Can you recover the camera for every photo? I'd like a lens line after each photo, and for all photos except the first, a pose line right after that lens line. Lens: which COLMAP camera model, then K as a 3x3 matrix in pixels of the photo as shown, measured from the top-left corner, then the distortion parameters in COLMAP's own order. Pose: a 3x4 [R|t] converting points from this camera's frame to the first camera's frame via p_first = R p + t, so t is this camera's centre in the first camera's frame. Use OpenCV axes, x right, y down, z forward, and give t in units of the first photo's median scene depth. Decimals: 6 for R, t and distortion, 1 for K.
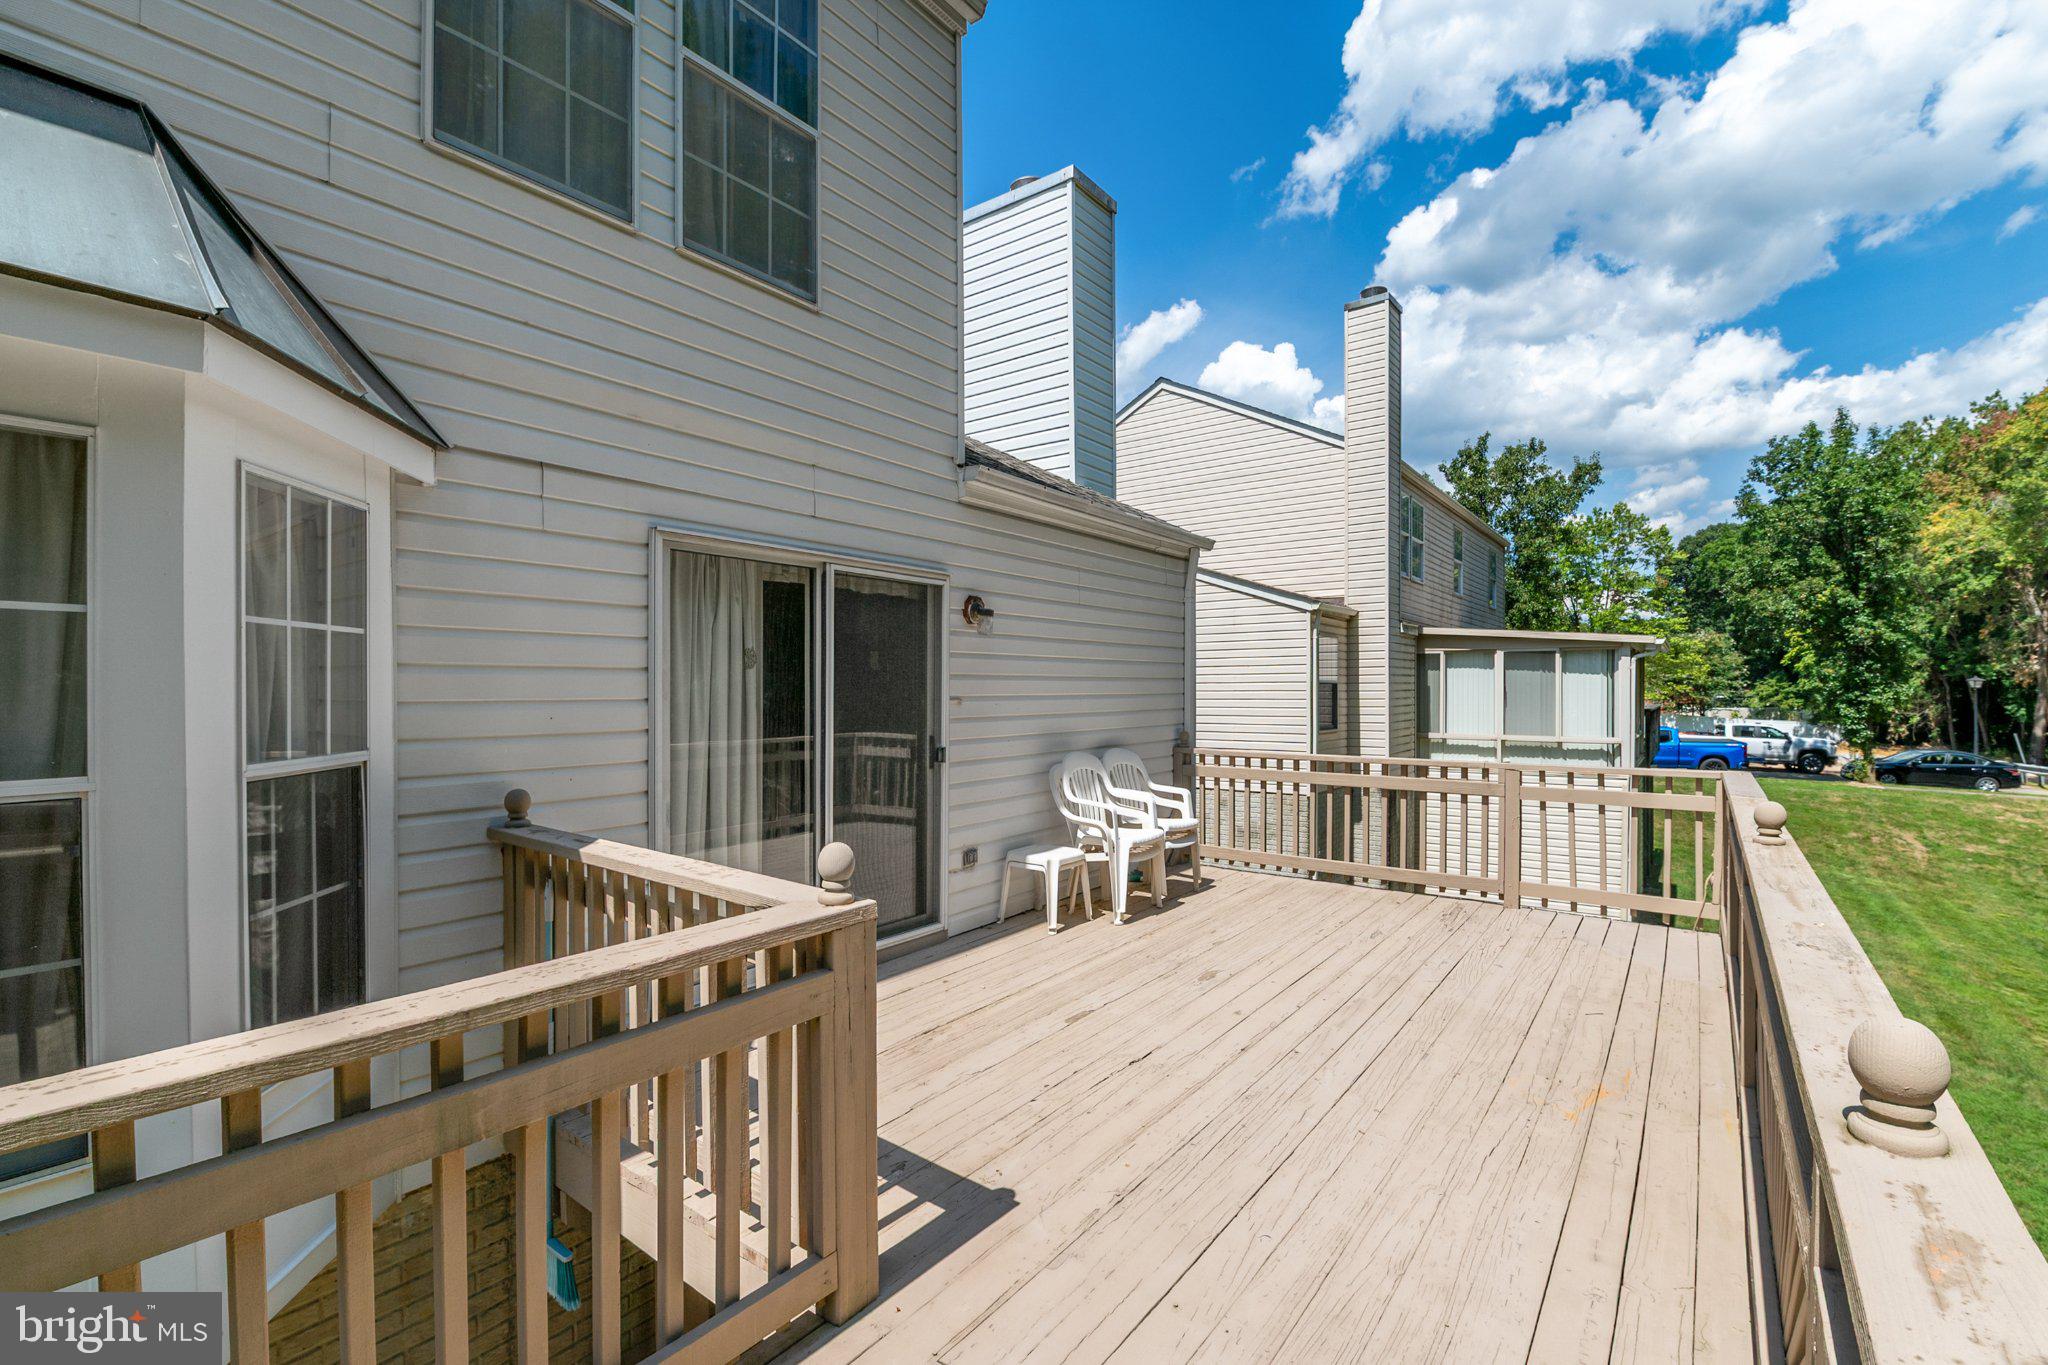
lens RADIAL K [[900.2, 0, 1014.7], [0, 900.2, 683.7], [0, 0, 1]] dist [-0.002257, -0.000449]
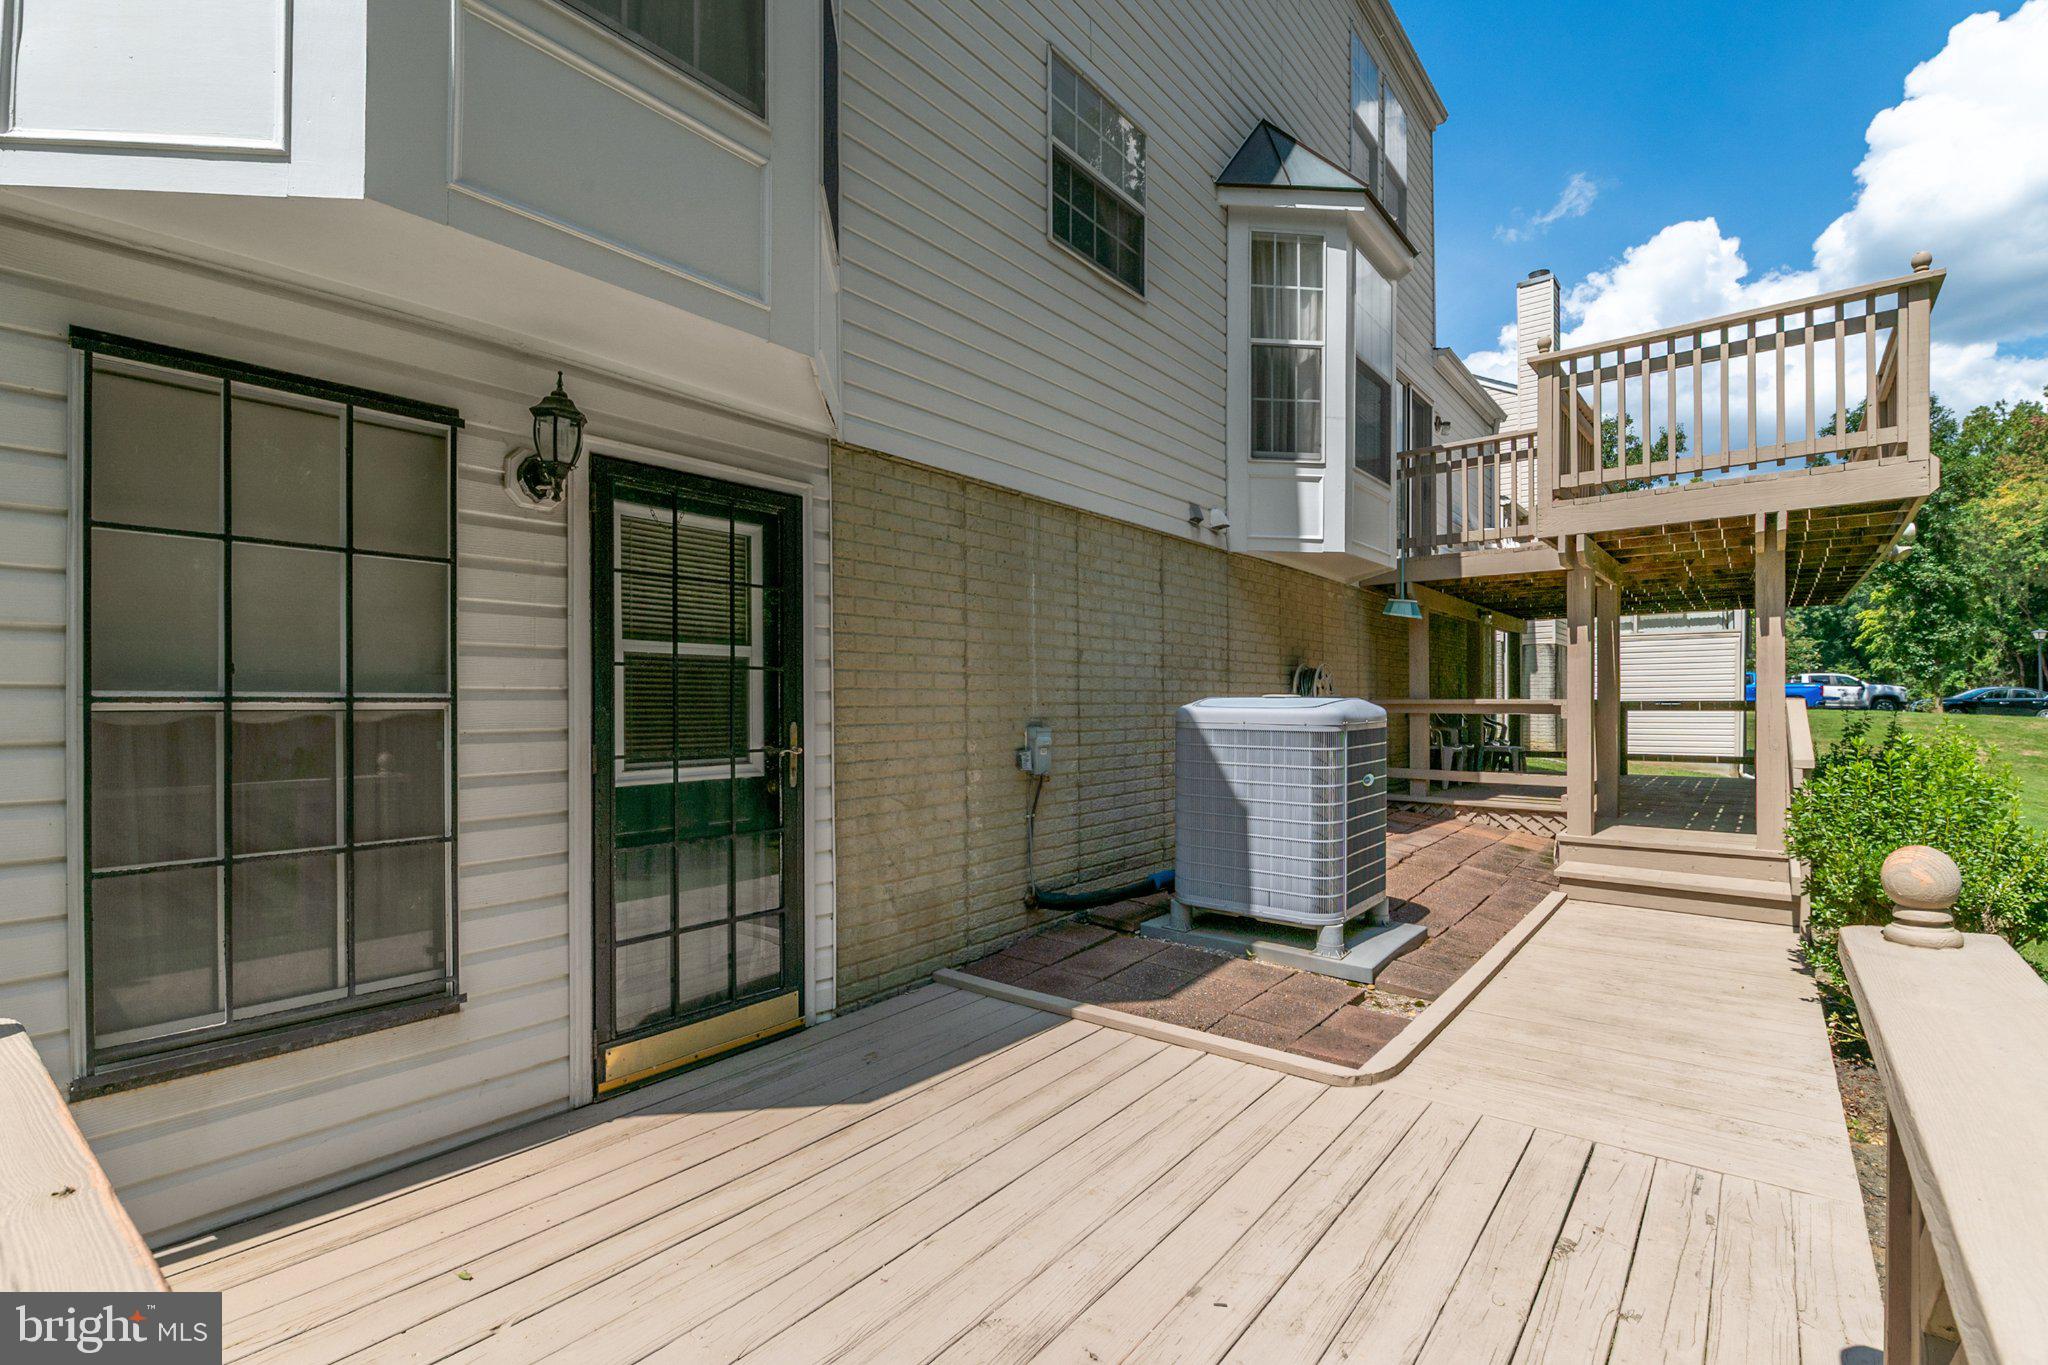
lens RADIAL K [[926.3, 0, 1024.0], [0, 926.3, 682.5], [0, 0, 1]] dist [-0.000585, -0.000513]
pose [[0.999675, -0.005962, -0.024778, -0.146451], [0.005593, 0.999873, -0.014954, 0.083042], [0.024864, 0.014810, 0.999581, -0.169462]]
